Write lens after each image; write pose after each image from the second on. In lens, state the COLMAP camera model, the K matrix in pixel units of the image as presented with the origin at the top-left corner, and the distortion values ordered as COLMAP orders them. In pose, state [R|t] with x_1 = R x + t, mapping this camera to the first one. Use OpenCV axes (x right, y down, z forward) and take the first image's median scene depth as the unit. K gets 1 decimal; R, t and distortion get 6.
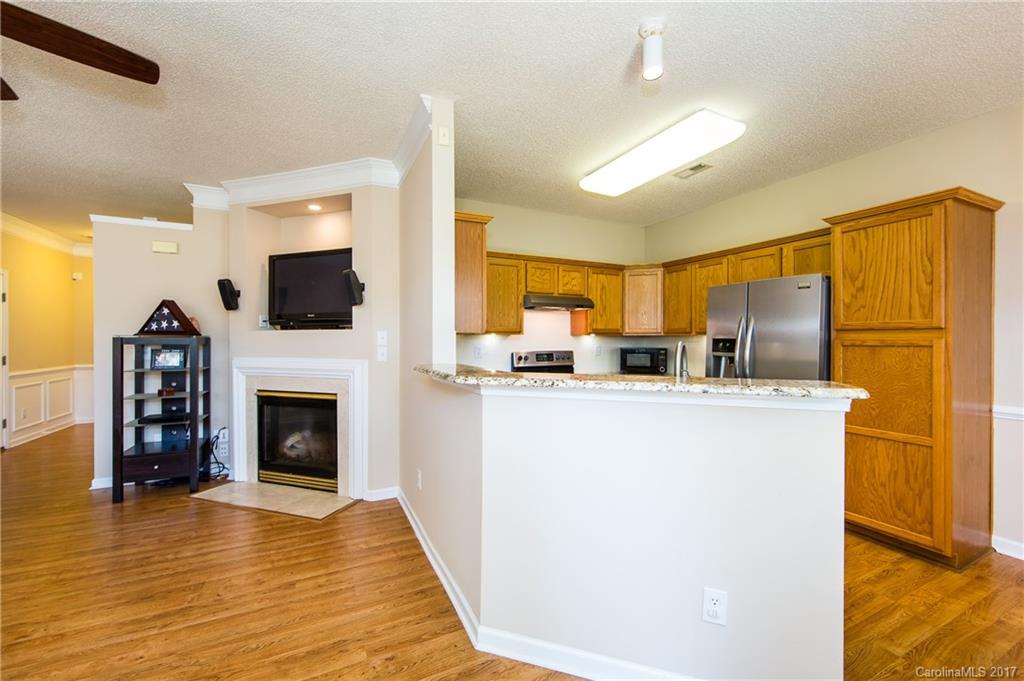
lens RADIAL K [[414.3, 0, 516.7], [0, 414.3, 340.0], [0, 0, 1]] dist [-0.003620, -0.000268]
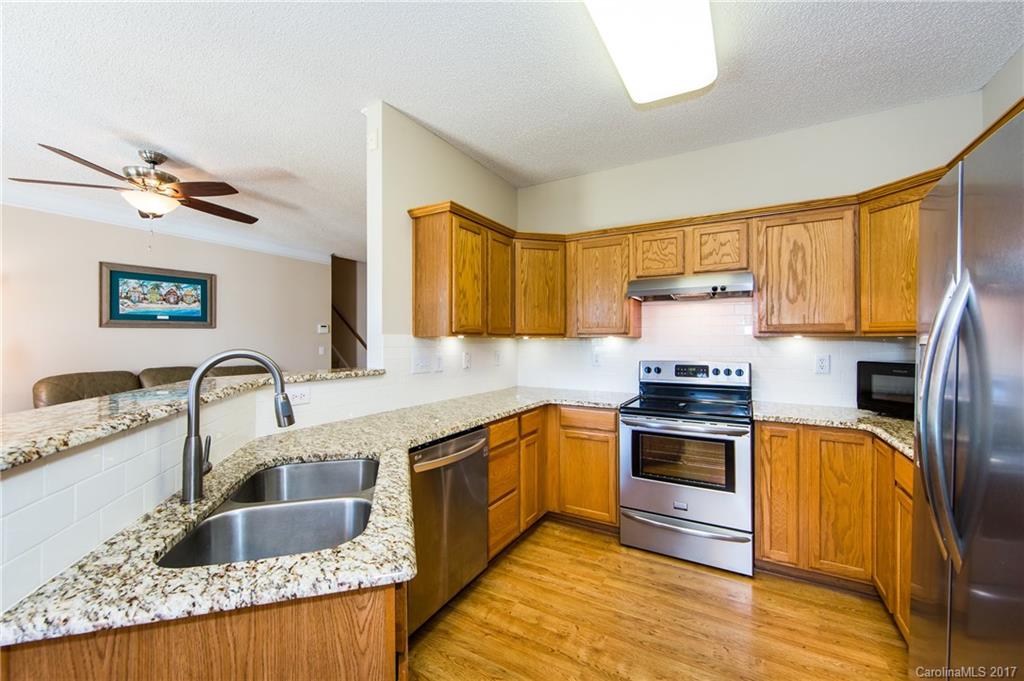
lens RADIAL K [[408.9, 0, 512.0], [0, 408.9, 340.5], [0, 0, 1]] dist [0.000974, 0.000018]
pose [[0.550221, -0.001178, -0.835018, 0.565902], [-0.002875, 0.999990, -0.003305, -0.004723], [0.835014, 0.004219, 0.550213, 0.501761]]
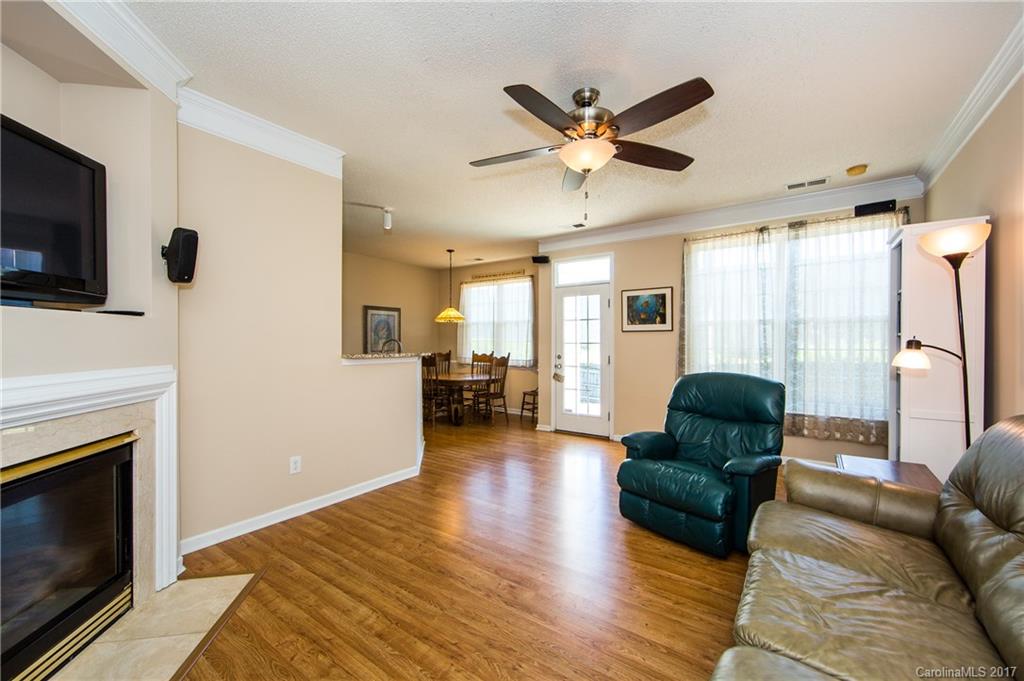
lens RADIAL K [[414.3, 0, 516.7], [0, 414.3, 340.0], [0, 0, 1]] dist [-0.003620, -0.000268]
pose [[-0.477285, 0.001899, 0.878747, -1.119608], [0.002919, 0.999996, -0.000575, 0.008156], [-0.878744, 0.002291, -0.477288, 0.771634]]
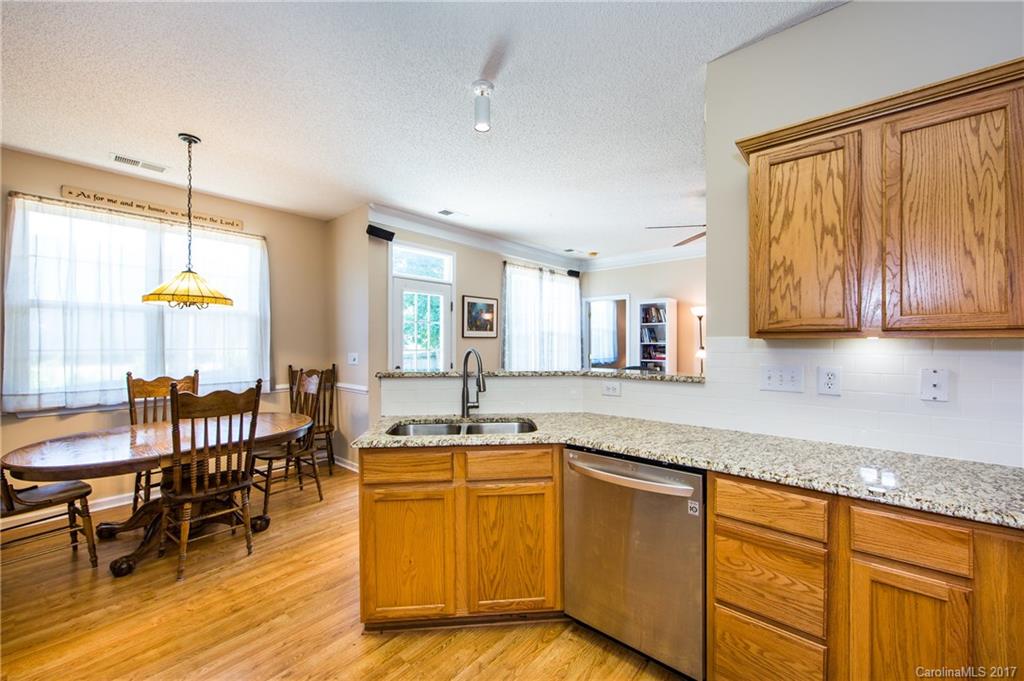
lens RADIAL K [[399.6, 0, 501.4], [0, 399.6, 343.1], [0, 0, 1]] dist [-0.000751, -0.000136]
pose [[-0.926216, -0.000178, -0.376993, 0.379567], [-0.002331, 0.999983, 0.005253, -0.009392], [0.376986, 0.005744, -0.926201, 1.066125]]
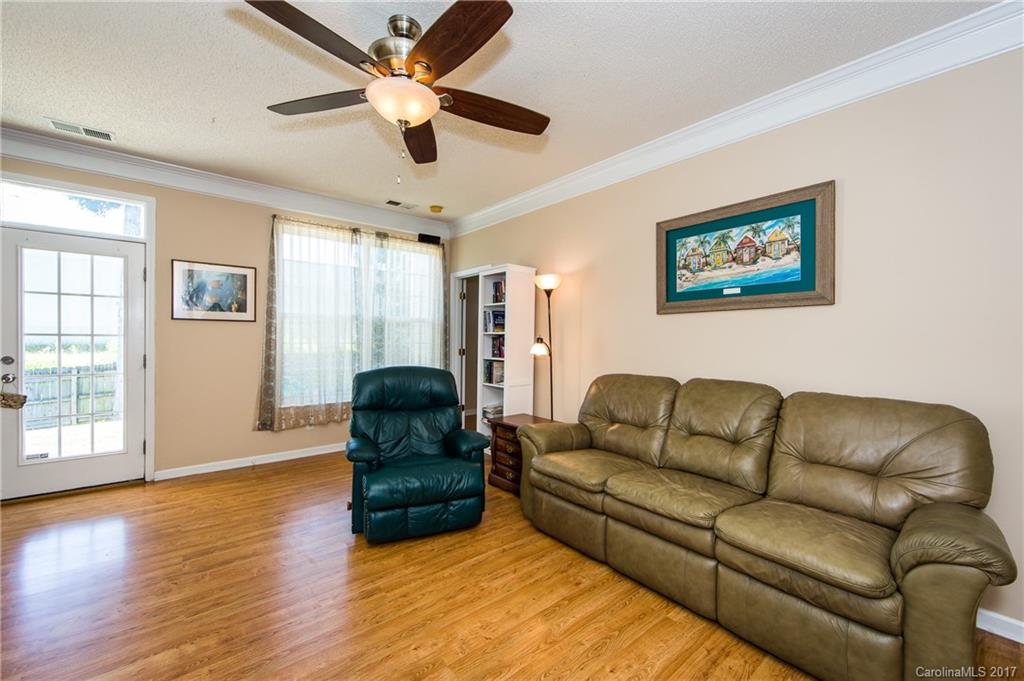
lens RADIAL K [[405.2, 0, 514.4], [0, 405.2, 341.0], [0, 0, 1]] dist [-0.001631, -0.000304]
pose [[-0.970741, -0.013840, -0.239730, -0.587374], [-0.016504, 0.999822, 0.009109, 0.009540], [0.239562, 0.012799, -0.970797, 0.903380]]
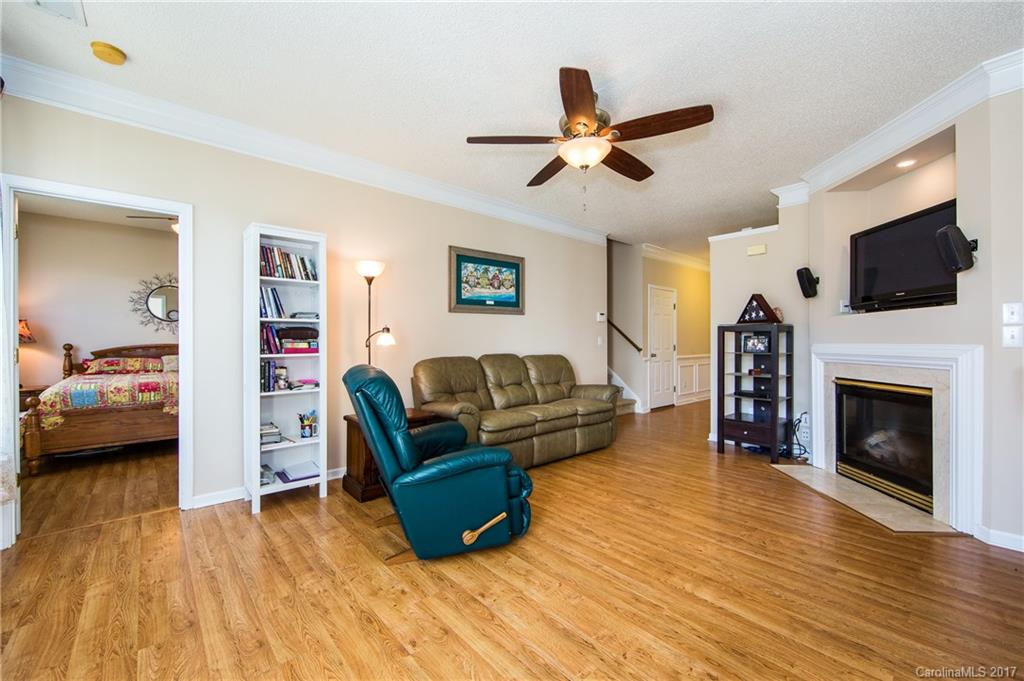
lens RADIAL K [[415.4, 0, 514.2], [0, 415.4, 341.0], [0, 0, 1]] dist [-0.000187, -0.000053]
pose [[0.264405, -0.002559, -0.964408, 0.112012], [-0.002477, 0.999991, -0.003332, 0.042447], [0.964408, 0.003270, 0.264397, 0.023739]]
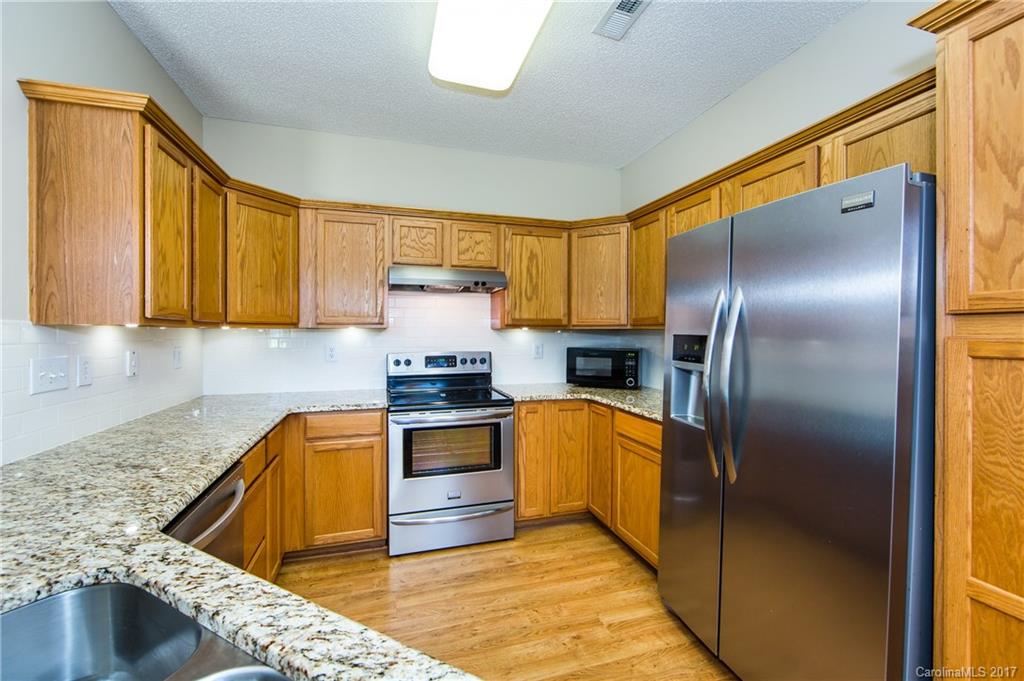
lens RADIAL K [[406.9, 0, 504.2], [0, 406.9, 336.6], [0, 0, 1]] dist [0.000689, -0.000160]
pose [[0.984955, 0.001356, -0.172807, 0.348236], [-0.000153, 0.999976, 0.006973, -0.004697], [0.172812, -0.006841, 0.984931, 0.450989]]
